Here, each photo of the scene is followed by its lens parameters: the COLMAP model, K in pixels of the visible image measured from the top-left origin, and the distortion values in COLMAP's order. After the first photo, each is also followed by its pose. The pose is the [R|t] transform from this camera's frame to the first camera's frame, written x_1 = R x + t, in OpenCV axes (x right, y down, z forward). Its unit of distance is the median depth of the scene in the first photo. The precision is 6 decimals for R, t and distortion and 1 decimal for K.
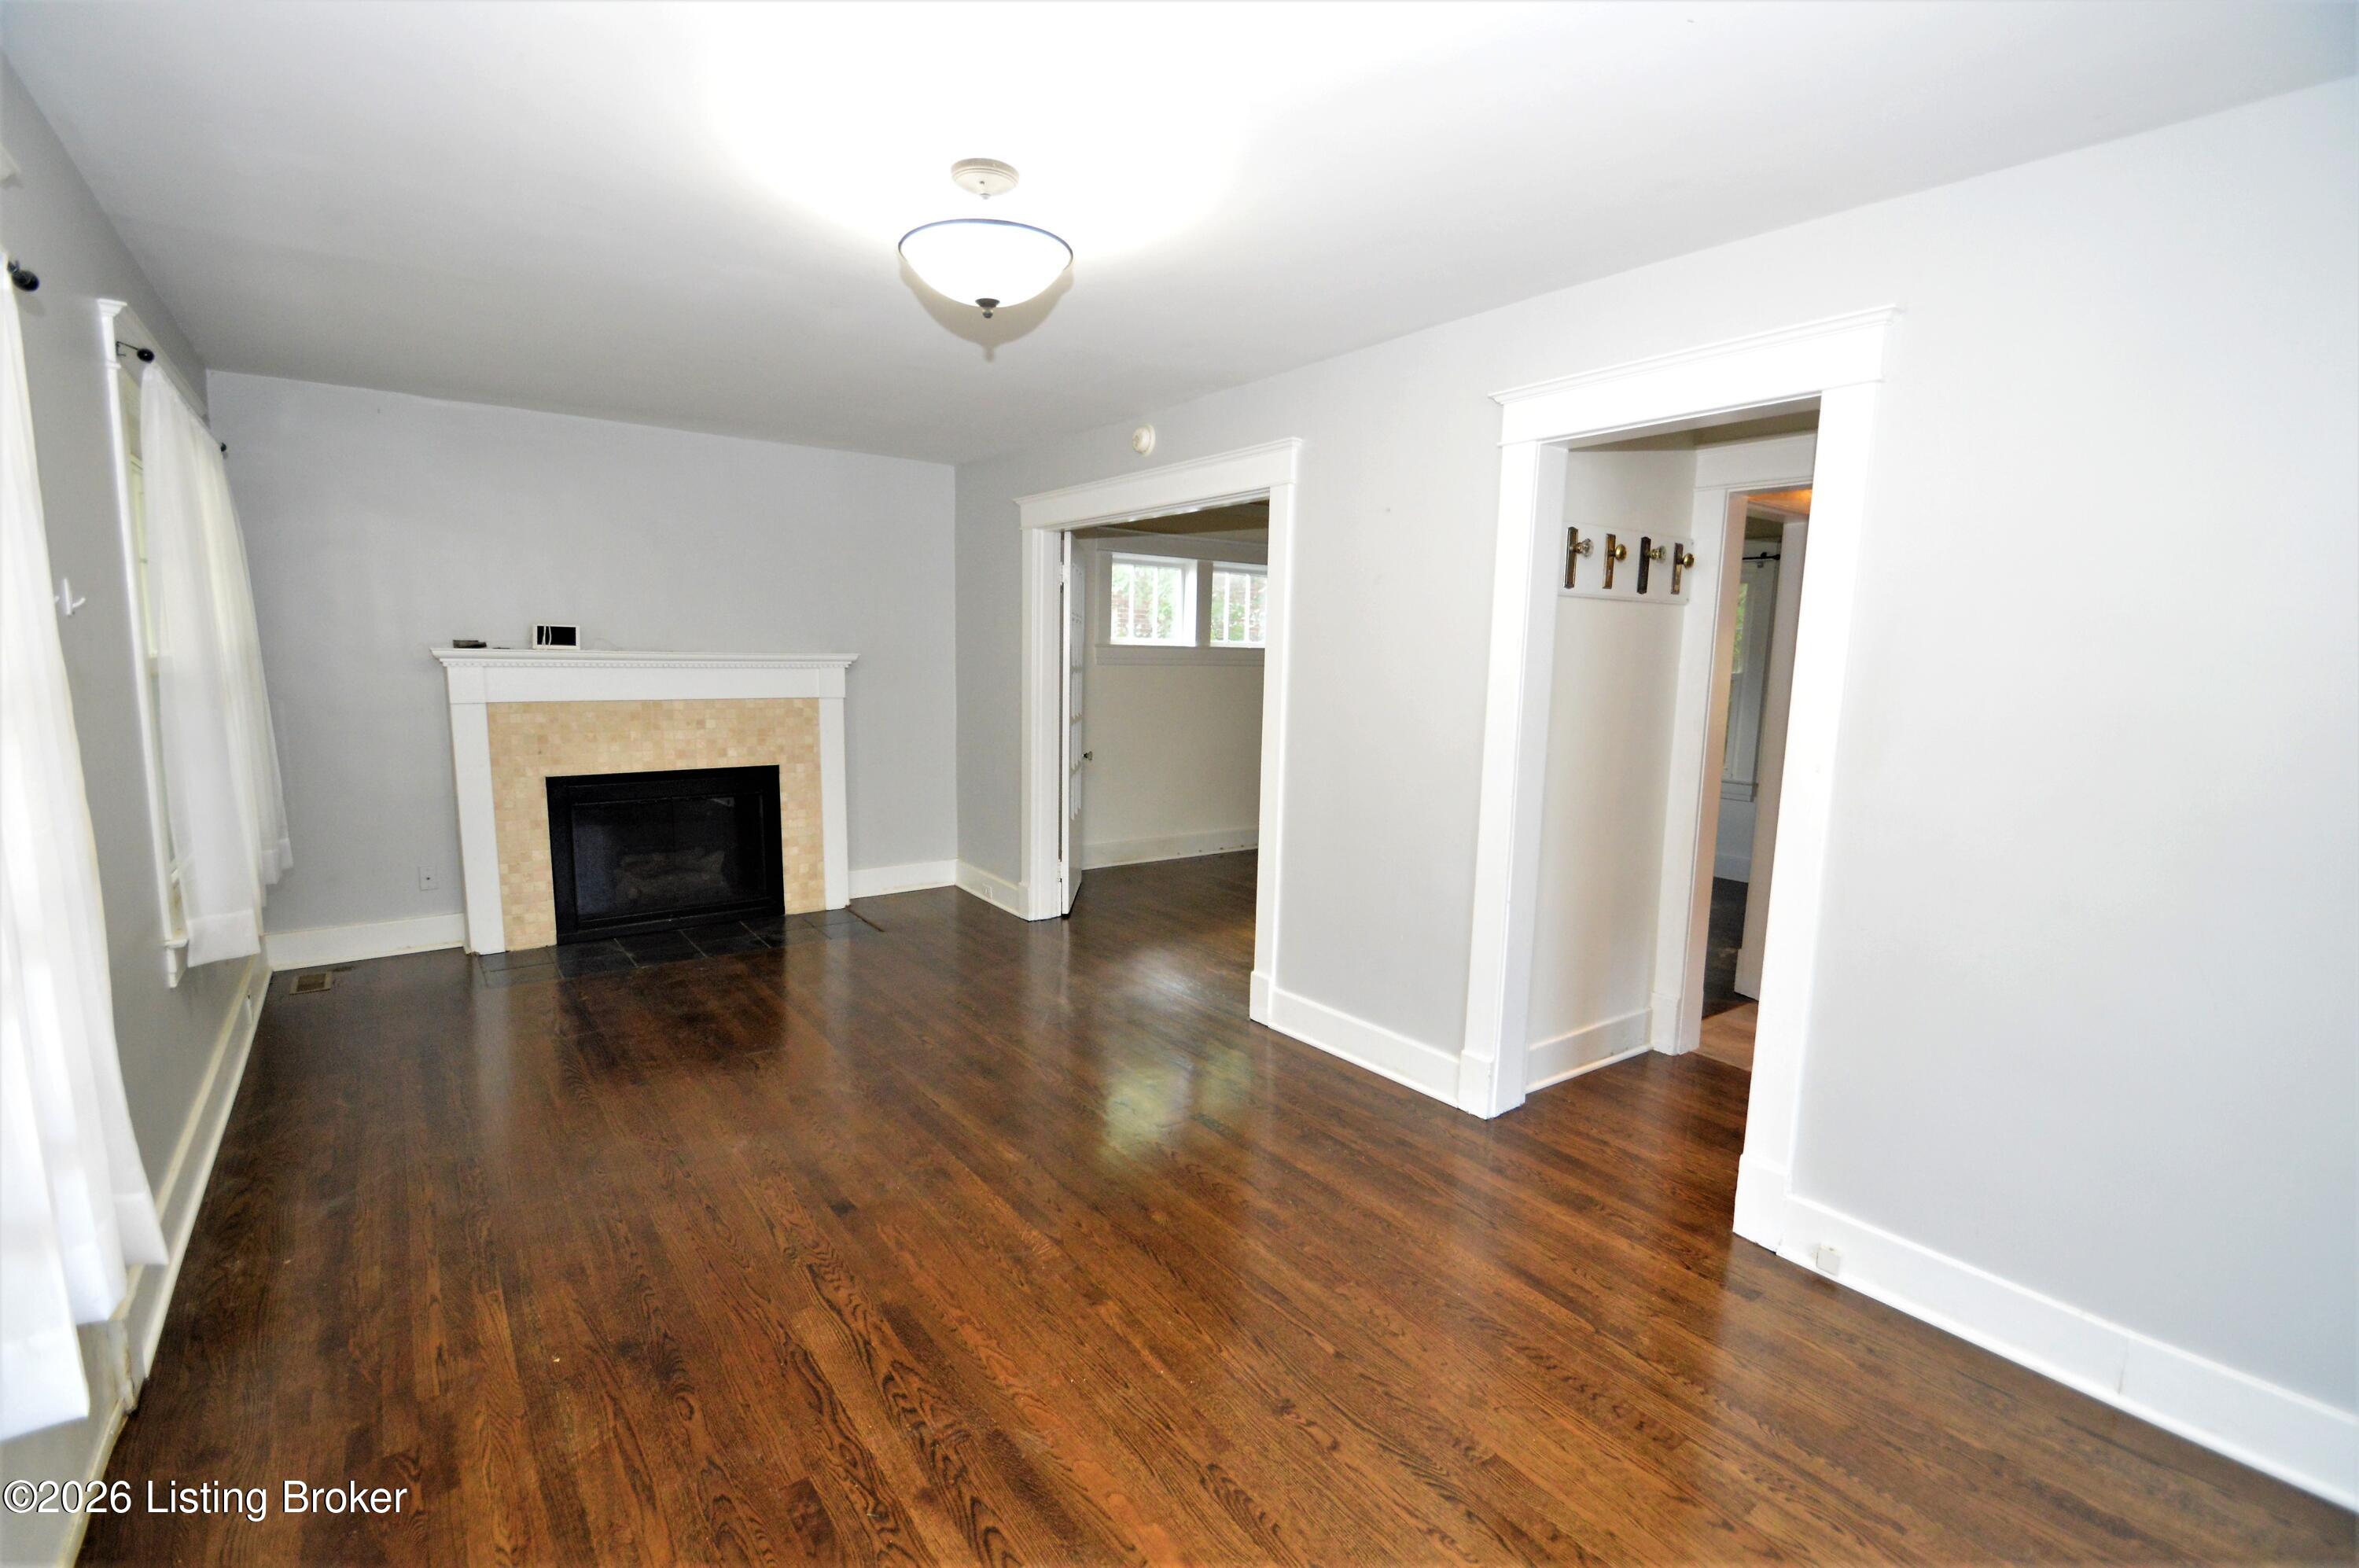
lens RADIAL K [[1041.5, 0, 1154.0], [0, 1041.5, 801.5], [0, 0, 1]] dist [0.021868, 0.000265]
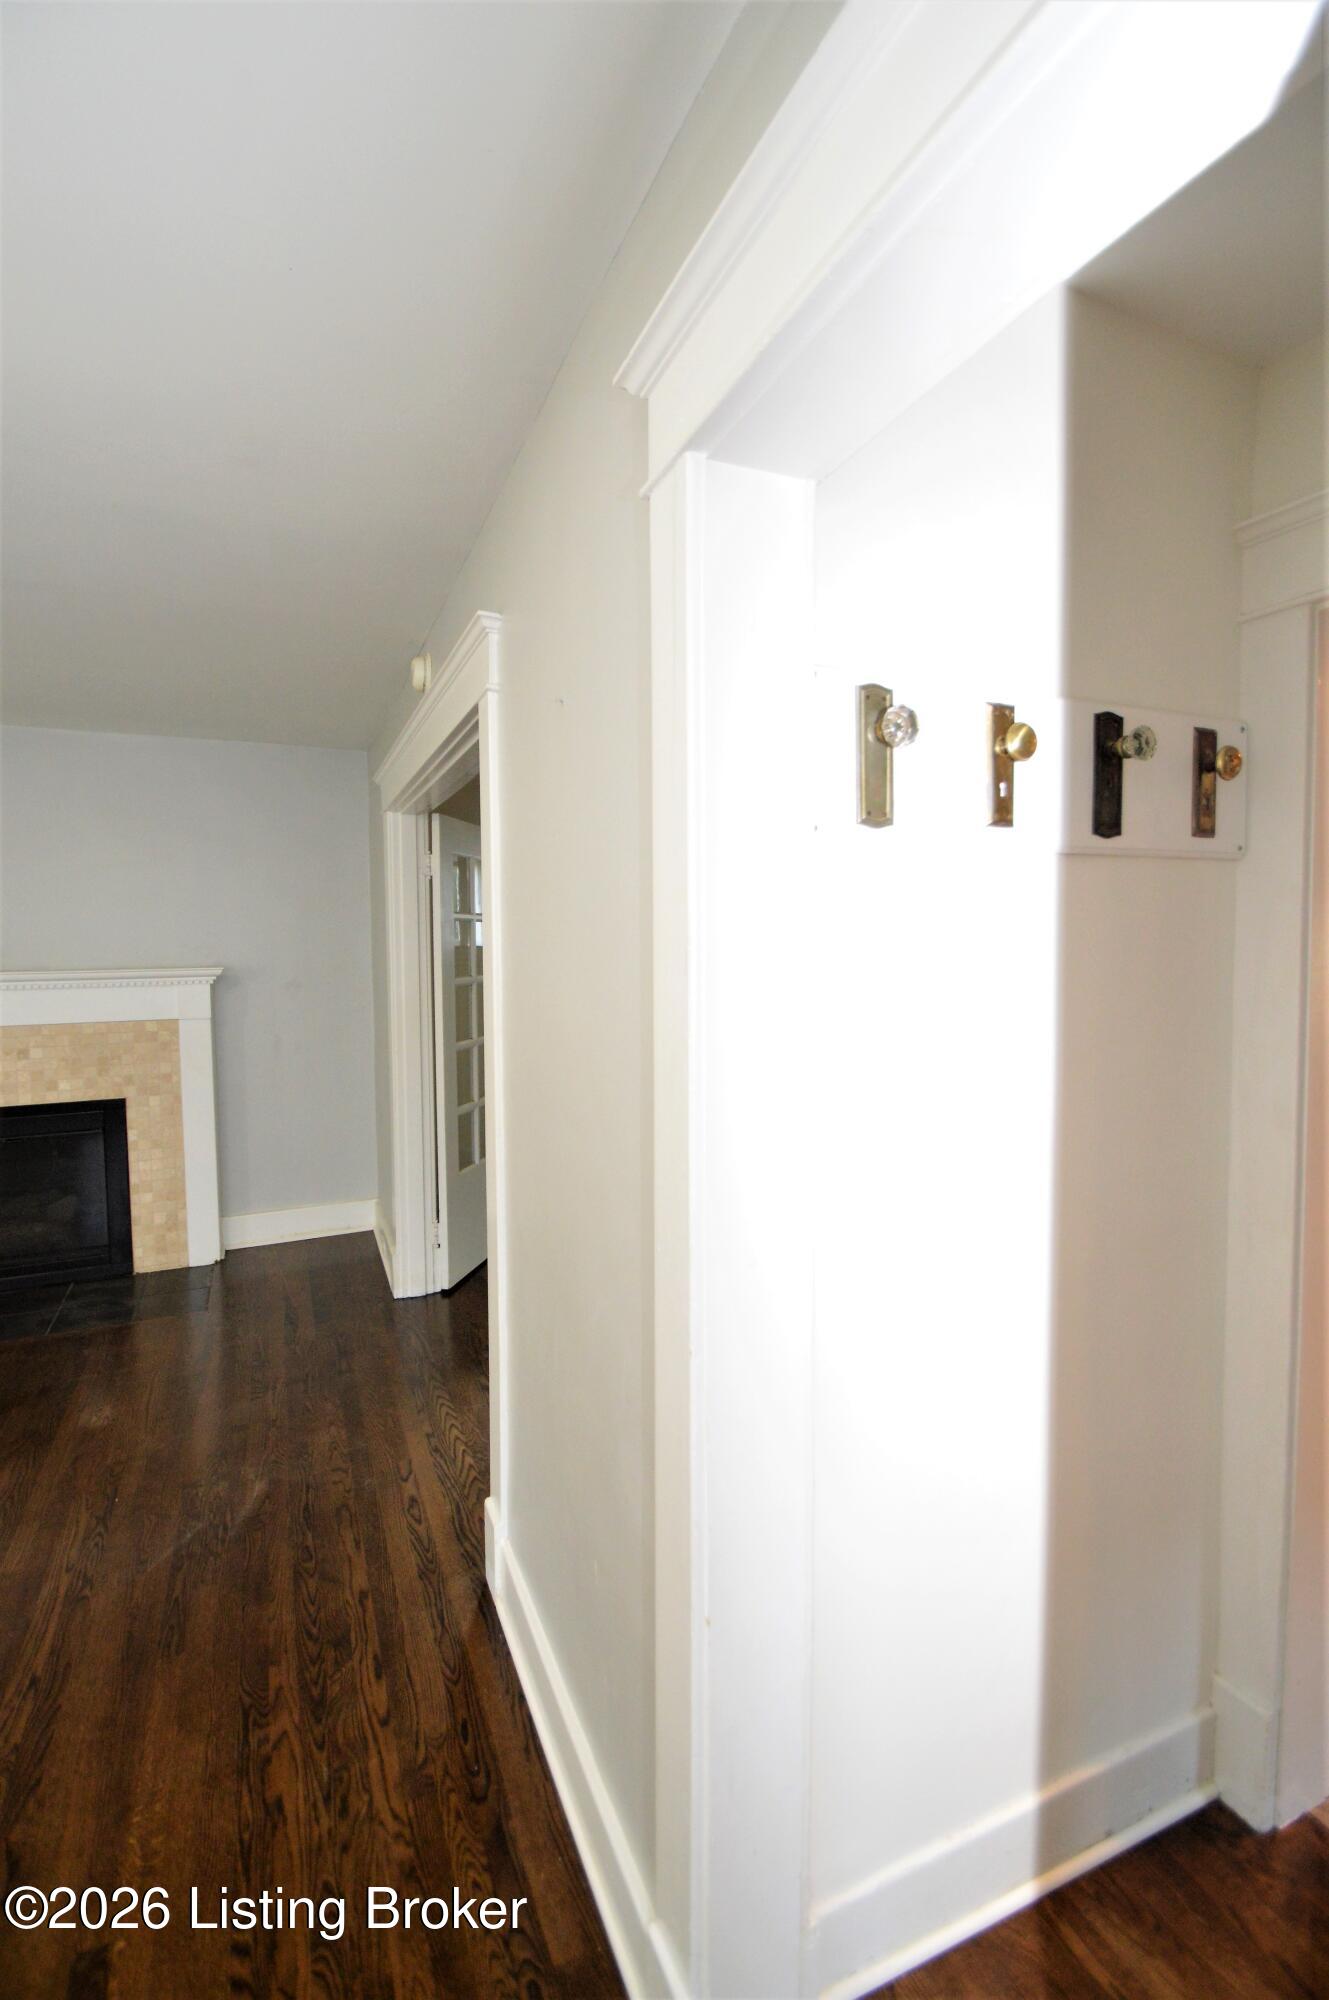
lens RADIAL K [[897.2, 0, 643.0], [0, 897.2, 985.1], [0, 0, 1]] dist [0.021954, -0.019969]
pose [[0.971198, -0.015421, -0.237774, 0.252364], [-0.006832, 0.995691, -0.092480, -0.066877], [0.238176, 0.091440, 0.966908, 0.402878]]
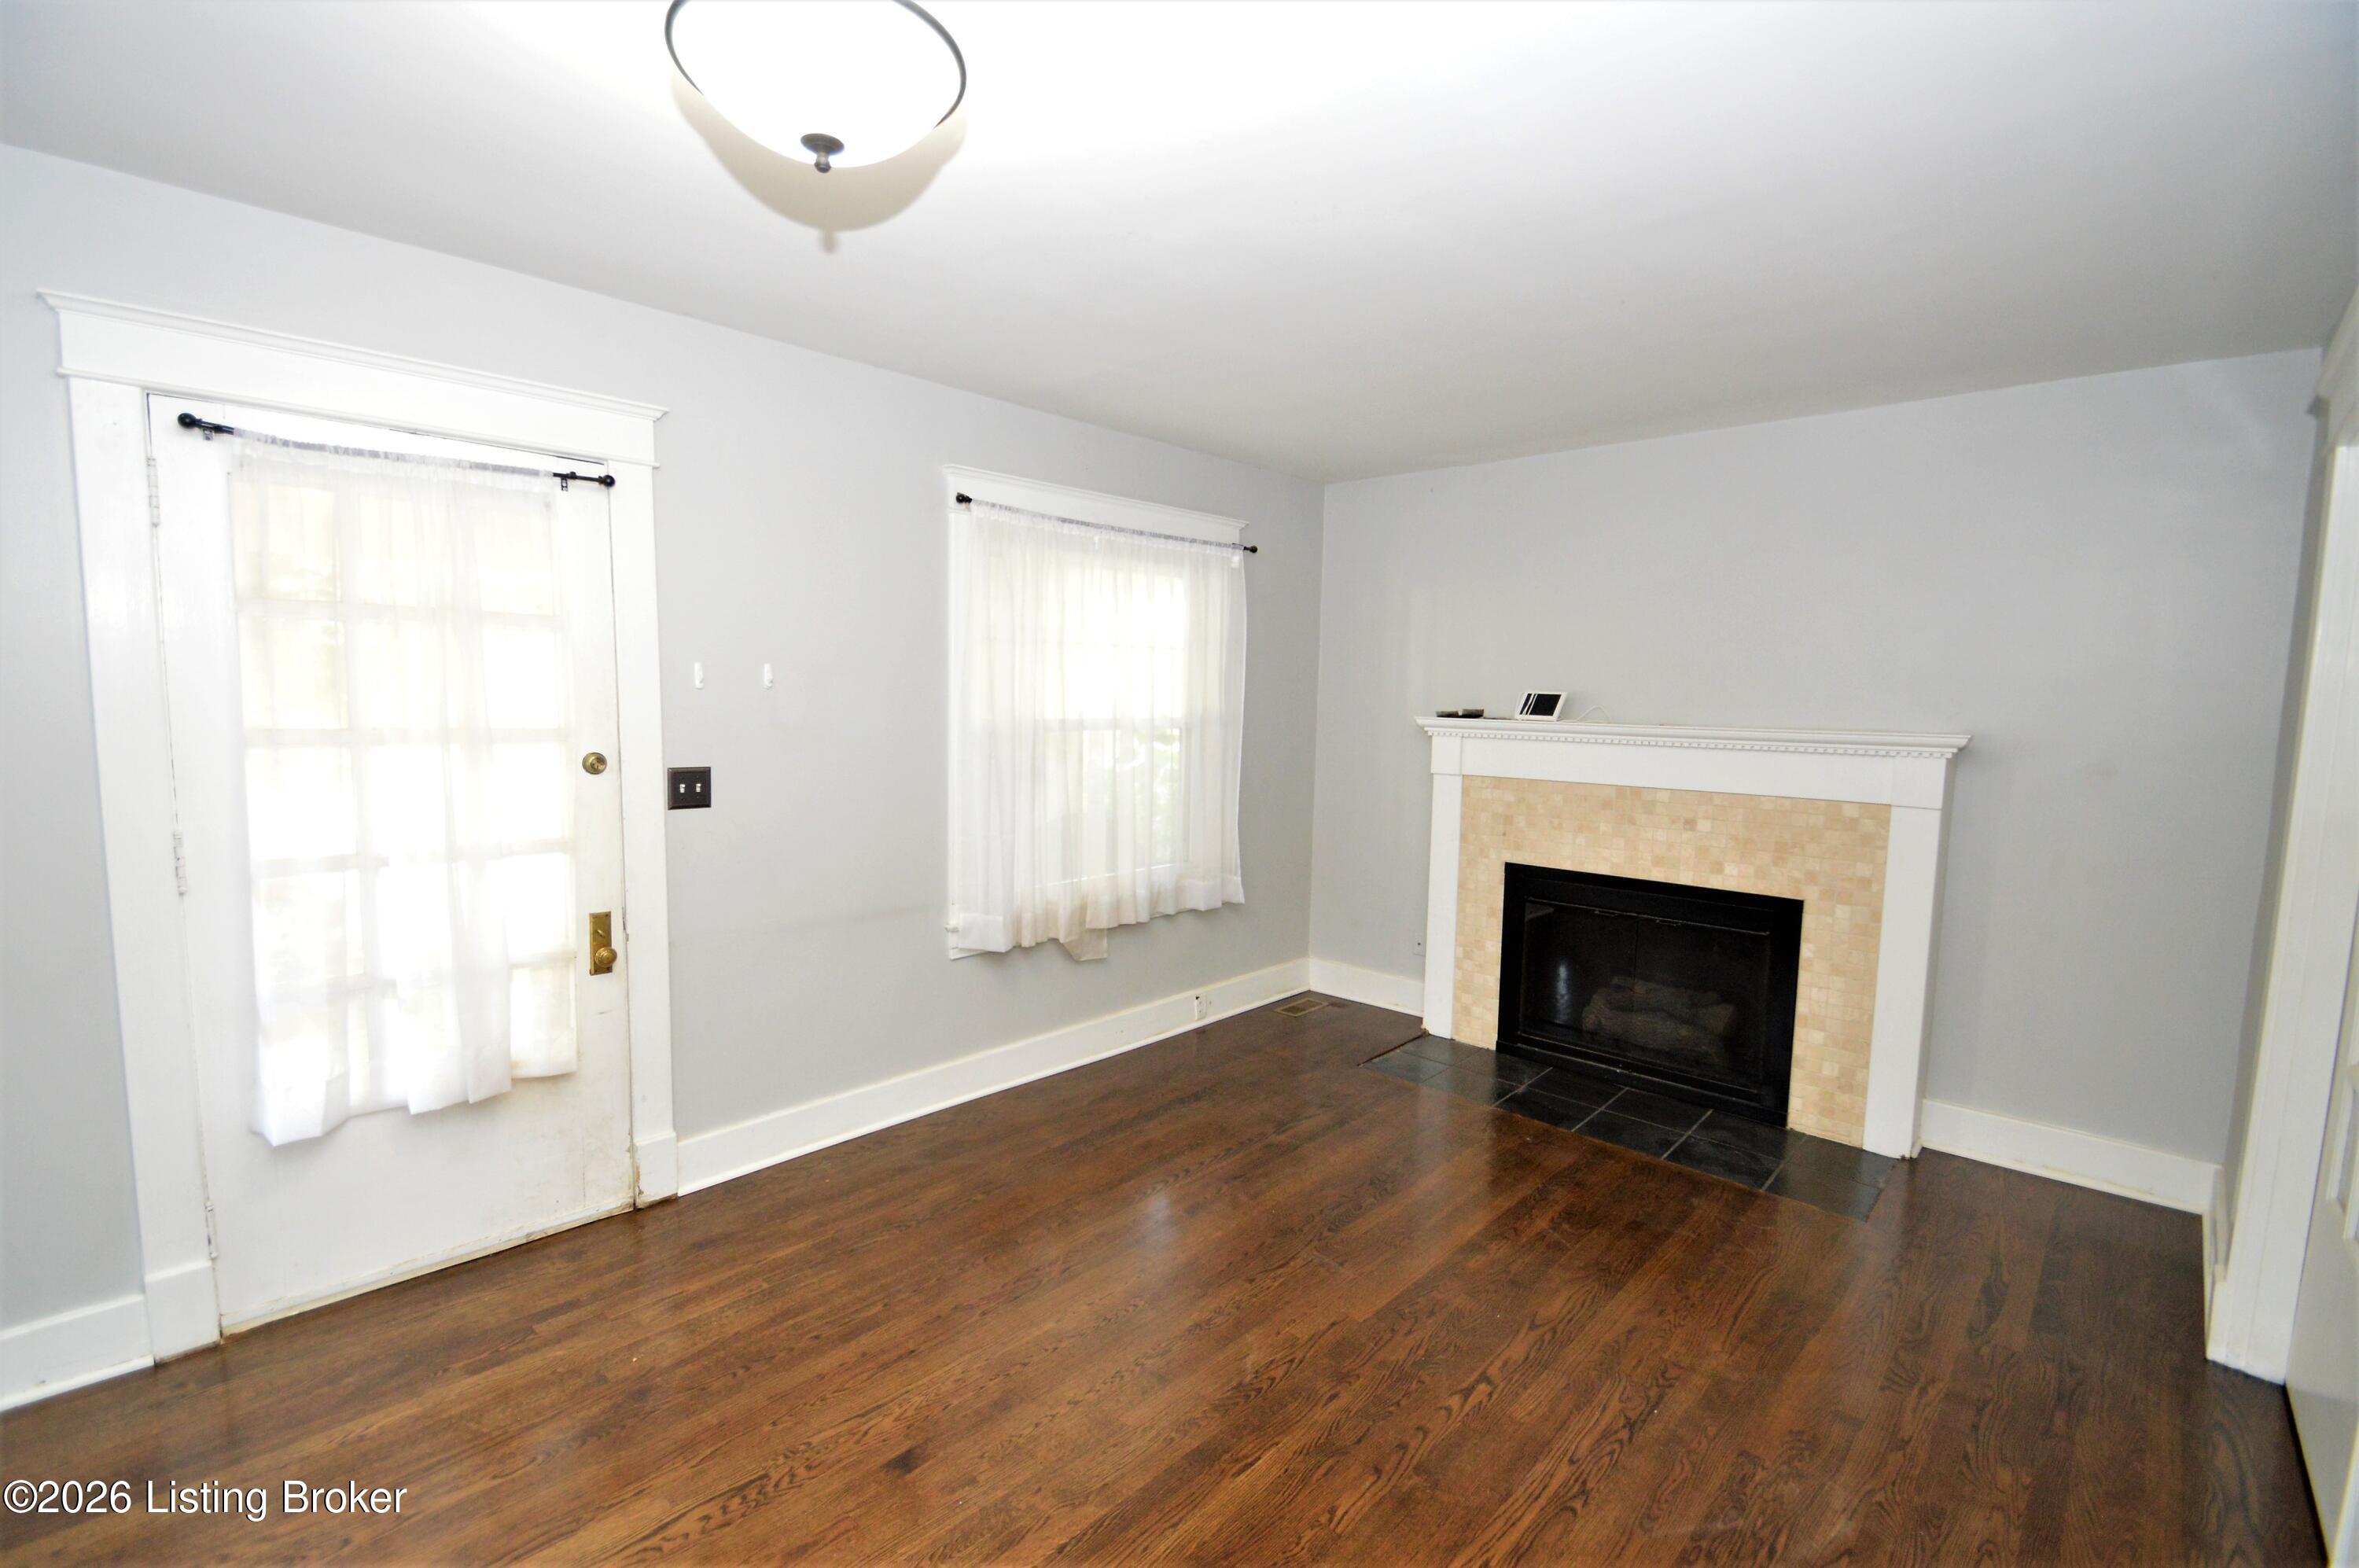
lens RADIAL K [[1058.3, 0, 1167.7], [0, 1058.3, 800.8], [0, 0, 1]] dist [0.021954, -0.019969]
pose [[0.179481, 0.089669, -0.979666, 0.231753], [-0.157345, 0.985634, 0.061389, -0.080324], [0.971097, 0.143127, 0.191011, 0.515789]]
